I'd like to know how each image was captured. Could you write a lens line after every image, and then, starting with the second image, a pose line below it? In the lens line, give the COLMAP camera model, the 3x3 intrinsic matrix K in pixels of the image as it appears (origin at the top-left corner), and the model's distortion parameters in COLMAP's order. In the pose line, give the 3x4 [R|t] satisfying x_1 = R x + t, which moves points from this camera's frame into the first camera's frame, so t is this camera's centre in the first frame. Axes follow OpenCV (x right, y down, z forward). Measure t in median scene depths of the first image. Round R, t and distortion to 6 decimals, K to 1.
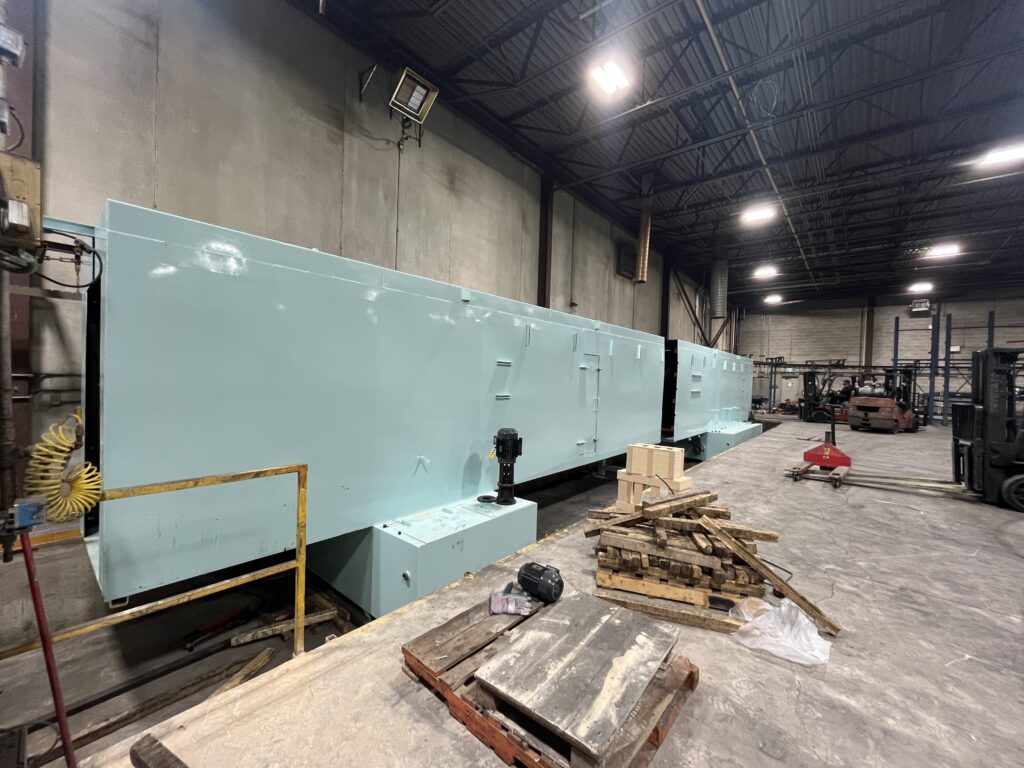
lens RADIAL K [[424.7, 0, 507.3], [0, 424.7, 379.6], [0, 0, 1]] dist [-0.004271, -0.000157]
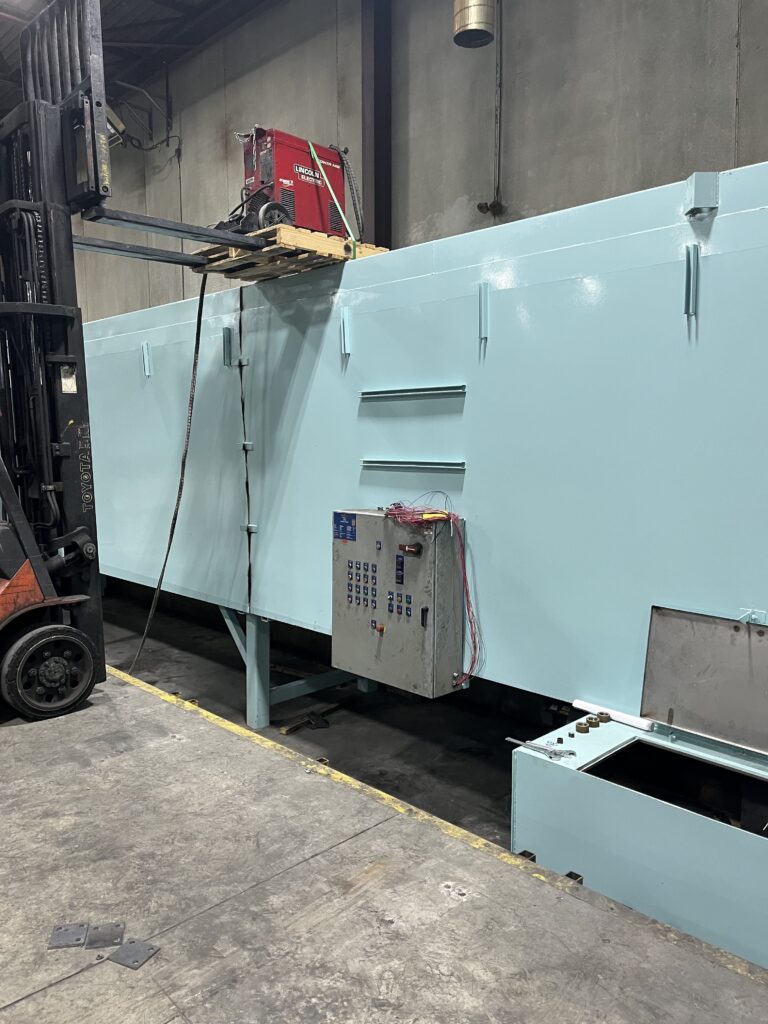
lens RADIAL K [[760.4, 0, 382.4], [0, 760.4, 517.8], [0, 0, 1]] dist [0.049945, -0.061328]
pose [[-0.091823, 0.079082, -0.992630, 0.798993], [-0.004764, 0.996795, 0.079855, 0.023217], [0.995764, 0.012062, -0.091152, 0.979080]]
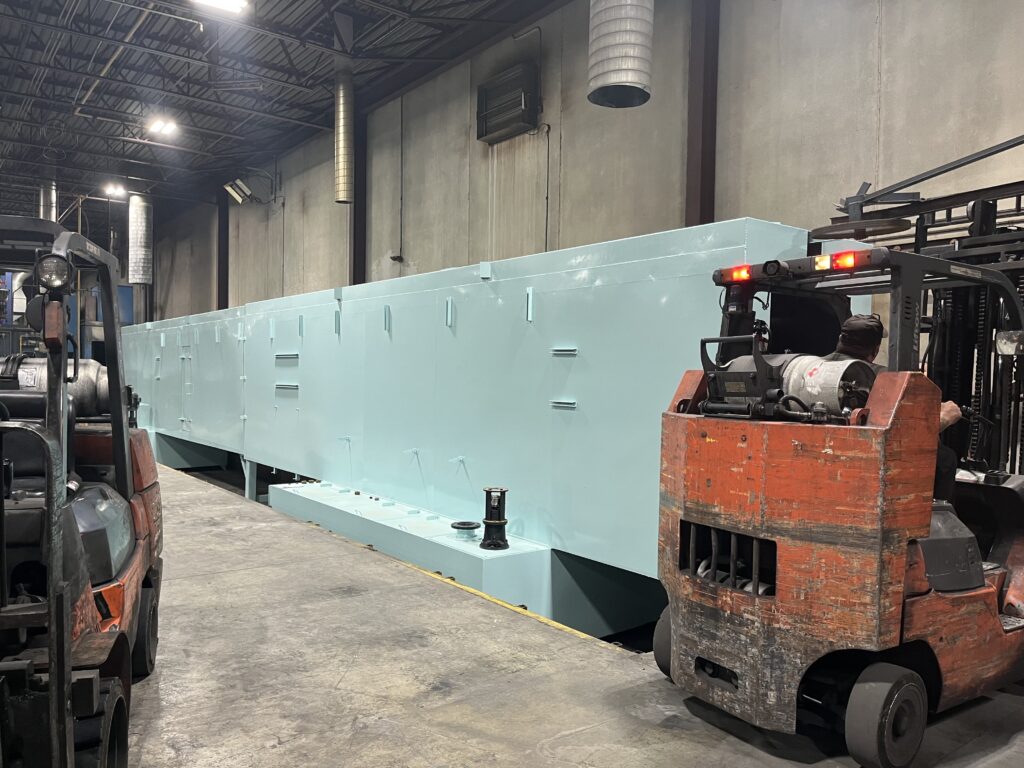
lens RADIAL K [[760.4, 0, 510.8], [0, 760.4, 379.3], [0, 0, 1]] dist [0.049945, -0.061328]
pose [[-0.211835, -0.030903, -0.976817, 1.274593], [-0.032759, 0.999163, -0.024506, 0.033623], [0.976756, 0.026809, -0.212670, 1.439633]]
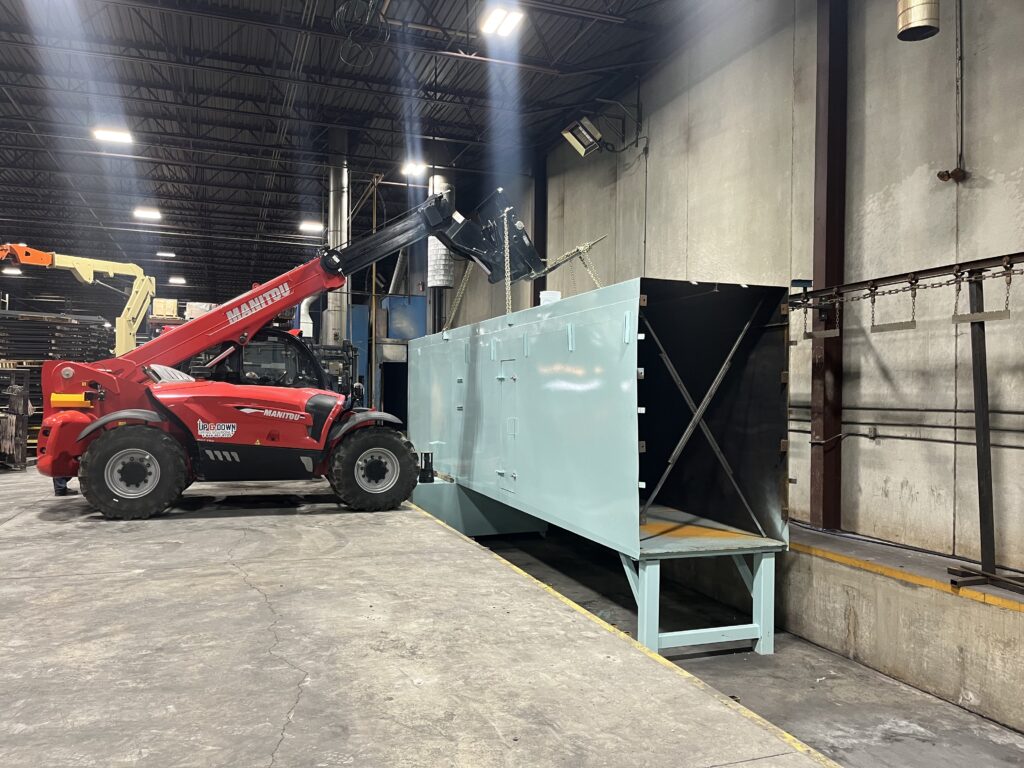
lens RADIAL K [[760.4, 0, 517.9], [0, 760.4, 389.9], [0, 0, 1]] dist [0.049945, -0.061328]
pose [[-0.488576, -0.037916, -0.871697, 0.849634], [-0.027914, 0.999223, -0.027818, 0.019243], [0.872075, 0.010741, -0.489254, 1.005921]]
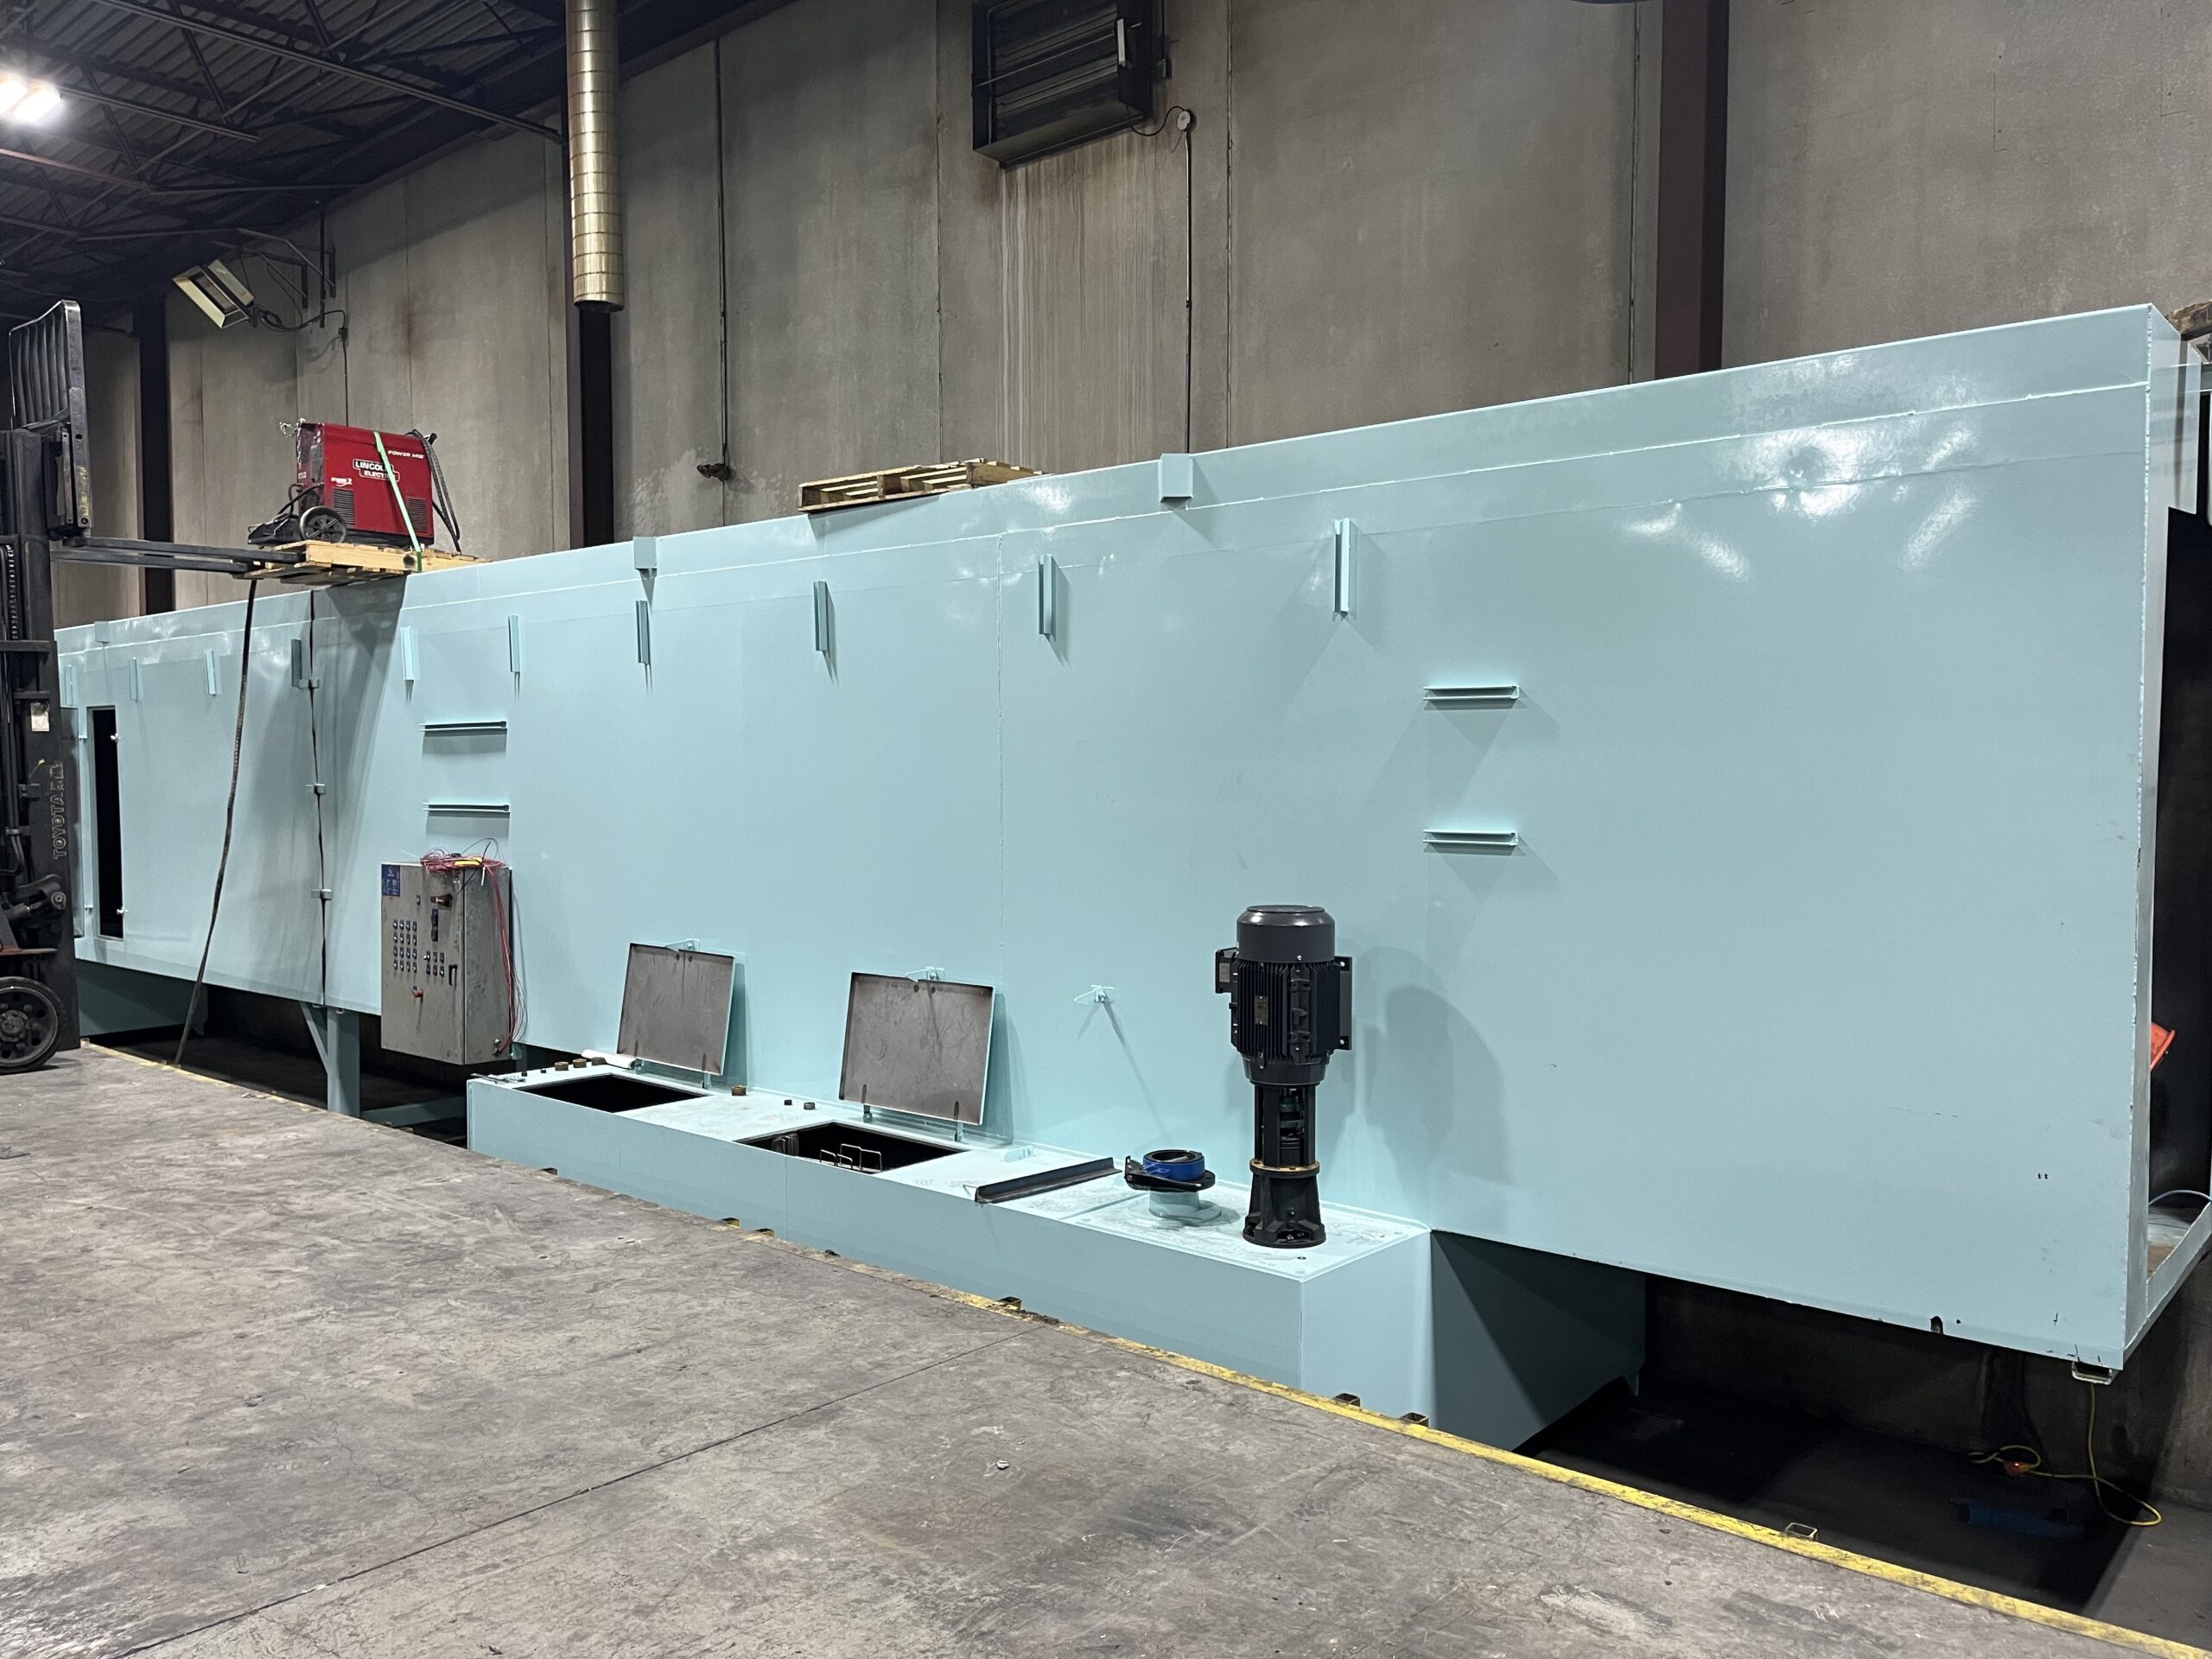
lens RADIAL K [[1642.7, 0, 1115.6], [0, 1642.7, 846.2], [0, 0, 1]] dist [0.049945, -0.061328]
pose [[-0.010404, 0.015612, -0.999824, 1.149520], [-0.002065, 0.999876, 0.015634, 0.031806], [0.999944, 0.002228, -0.010371, 1.258115]]
